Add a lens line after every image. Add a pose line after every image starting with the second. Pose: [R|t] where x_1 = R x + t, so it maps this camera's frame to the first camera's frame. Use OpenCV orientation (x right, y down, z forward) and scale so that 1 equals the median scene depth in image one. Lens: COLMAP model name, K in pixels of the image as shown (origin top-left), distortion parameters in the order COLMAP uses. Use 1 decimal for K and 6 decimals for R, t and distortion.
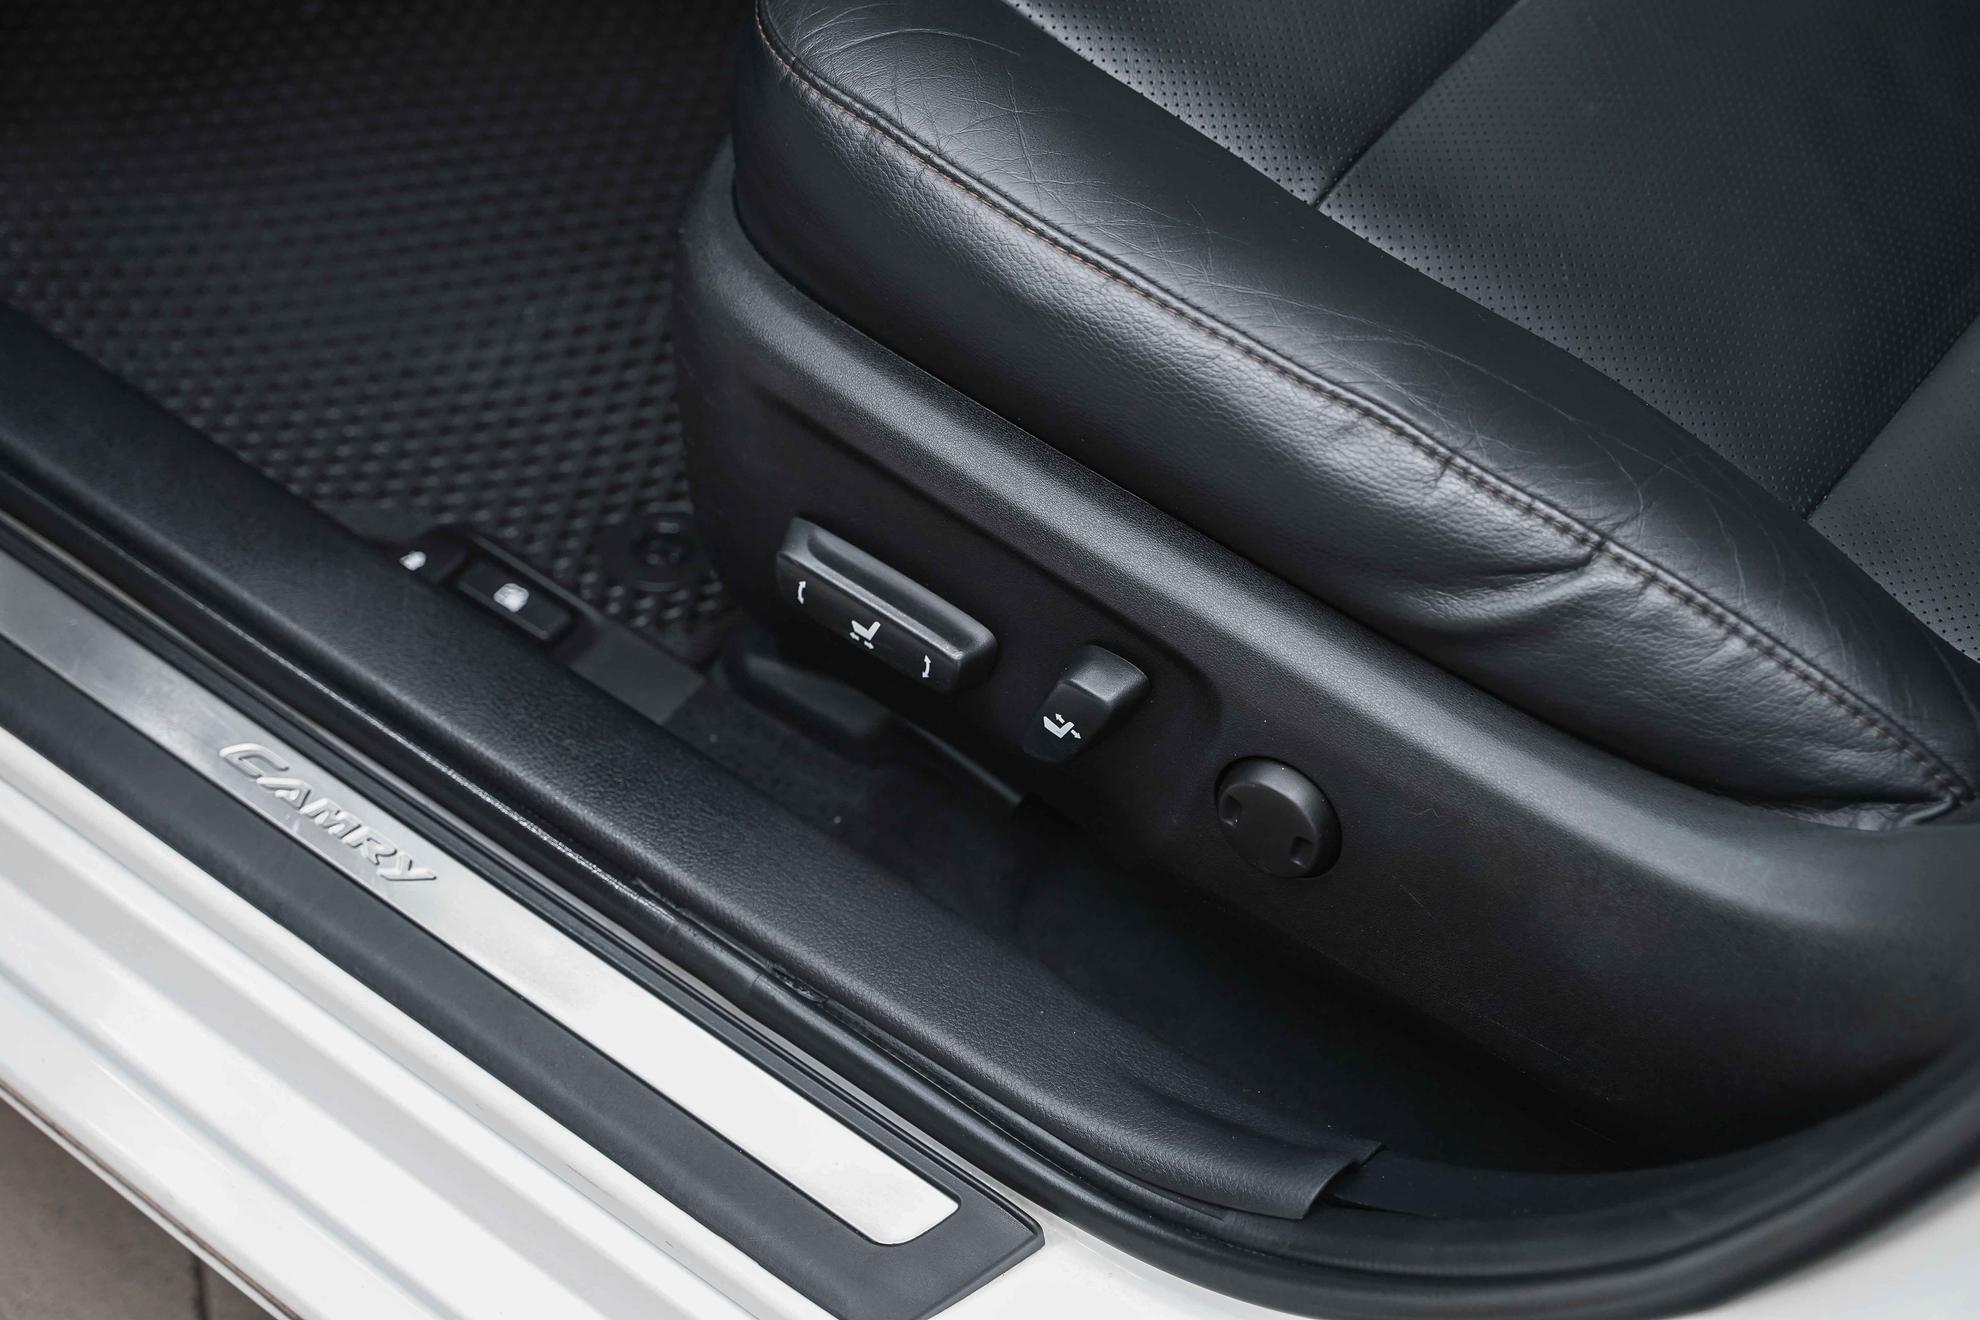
lens RADIAL K [[3250.9, 0, 990.0], [0, 3250.9, 660.0], [0, 0, 1]] dist [0.027617, -0.061809]
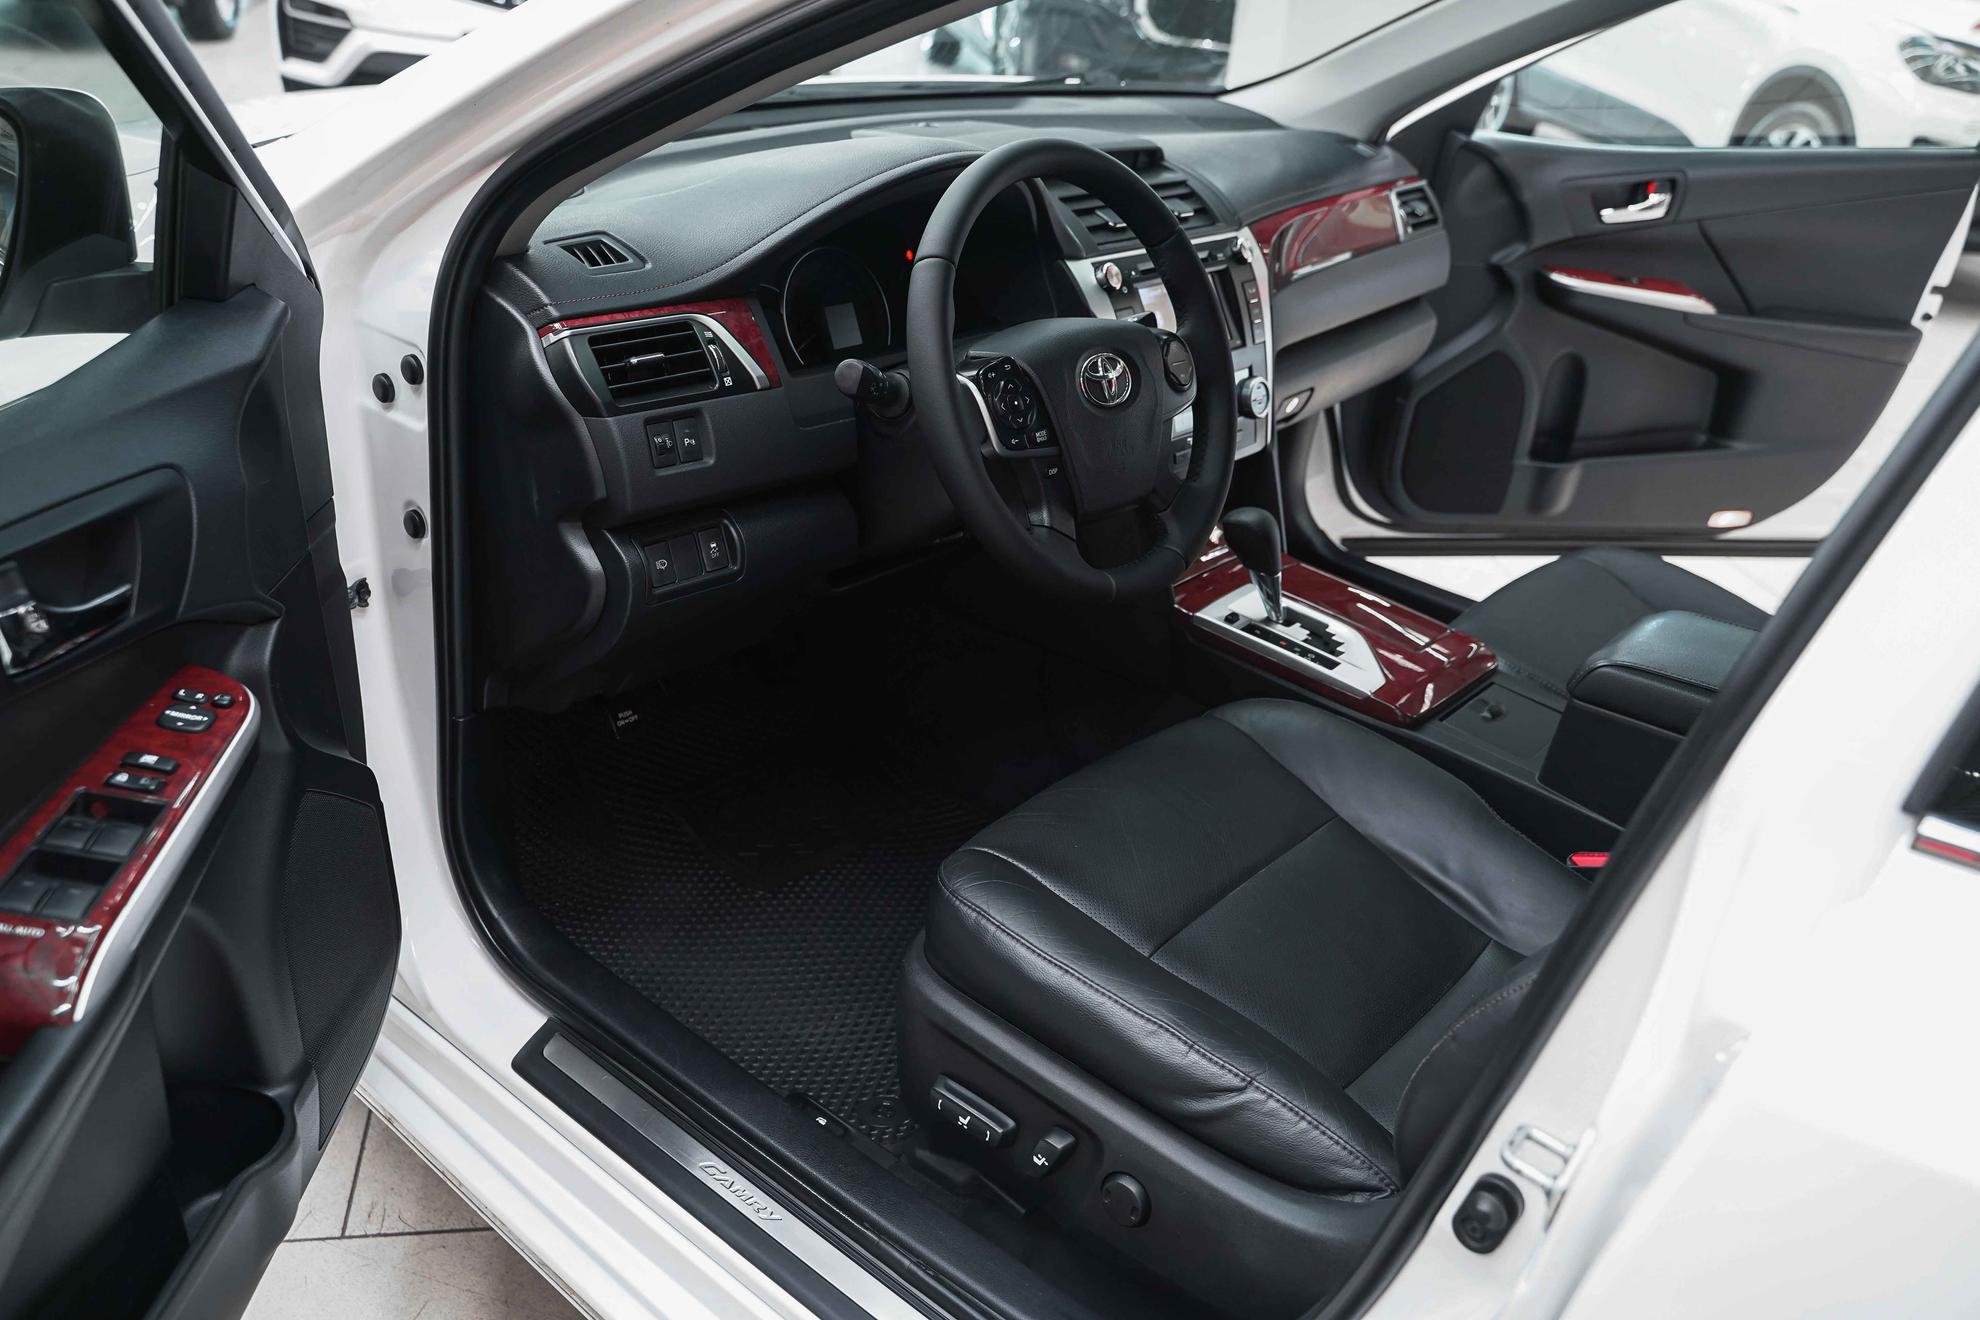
lens RADIAL K [[1575.8, 0, 1014.2], [0, 1575.8, 655.0], [0, 0, 1]] dist [-0.003415, 0.003838]
pose [[0.998638, 0.040611, -0.032758, 0.025693], [-0.050175, 0.919672, -0.389469, 0.135926], [0.014310, 0.390582, 0.920457, -0.257214]]
